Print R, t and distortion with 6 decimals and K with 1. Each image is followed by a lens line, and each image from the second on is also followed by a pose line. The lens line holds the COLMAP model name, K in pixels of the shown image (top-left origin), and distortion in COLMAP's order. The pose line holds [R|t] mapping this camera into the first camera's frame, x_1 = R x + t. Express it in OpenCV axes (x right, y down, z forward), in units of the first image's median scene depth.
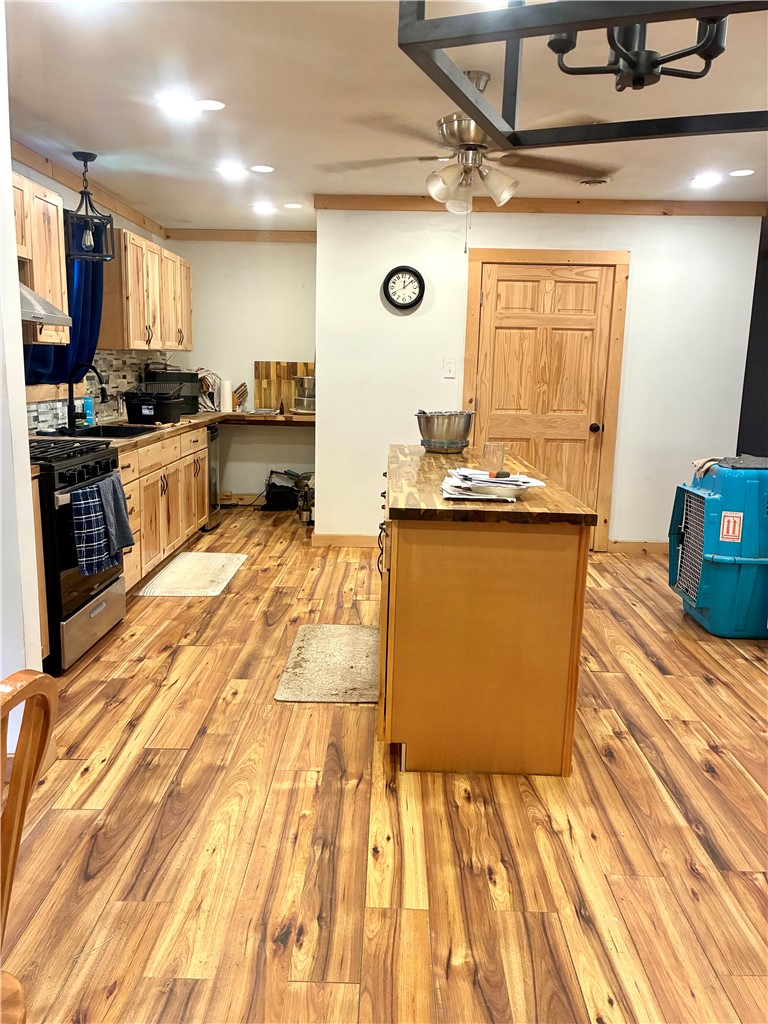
lens RADIAL K [[760.8, 0, 389.8], [0, 760.8, 510.1], [0, 0, 1]] dist [0.039658, -0.062584]
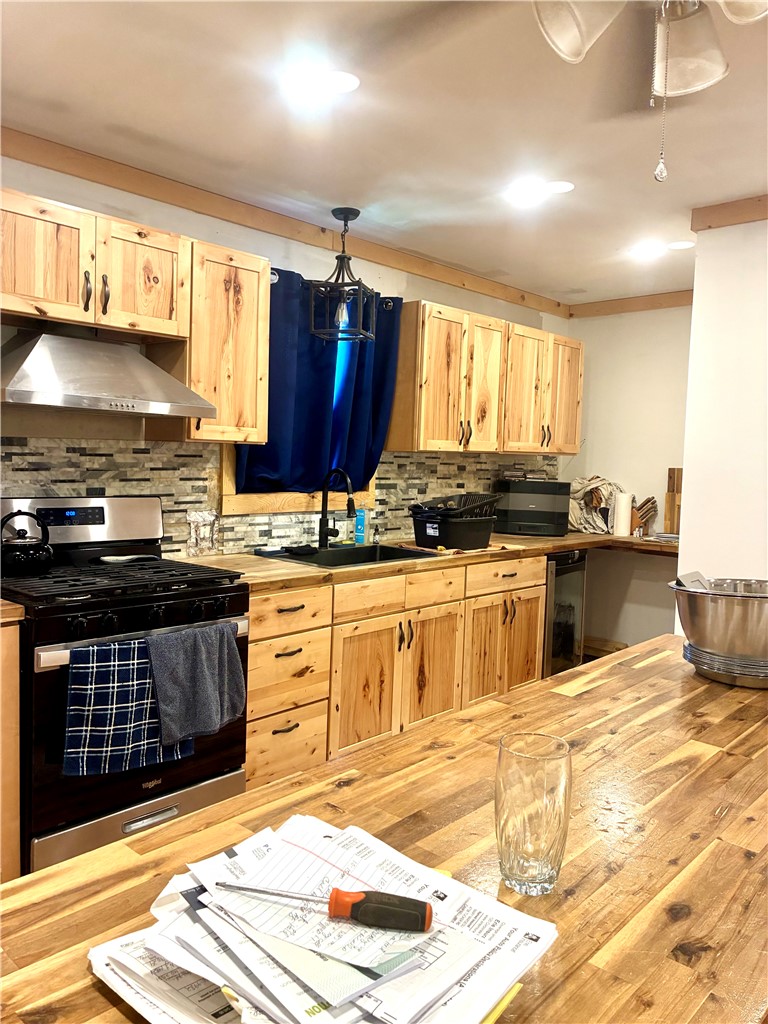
lens RADIAL K [[760.8, 0, 378.3], [0, 760.8, 504.6], [0, 0, 1]] dist [0.039658, -0.062584]
pose [[0.727487, 0.041625, -0.684858, 0.210043], [-0.140412, 0.986065, -0.089220, -0.108043], [0.671601, 0.161068, 0.723194, 0.558862]]
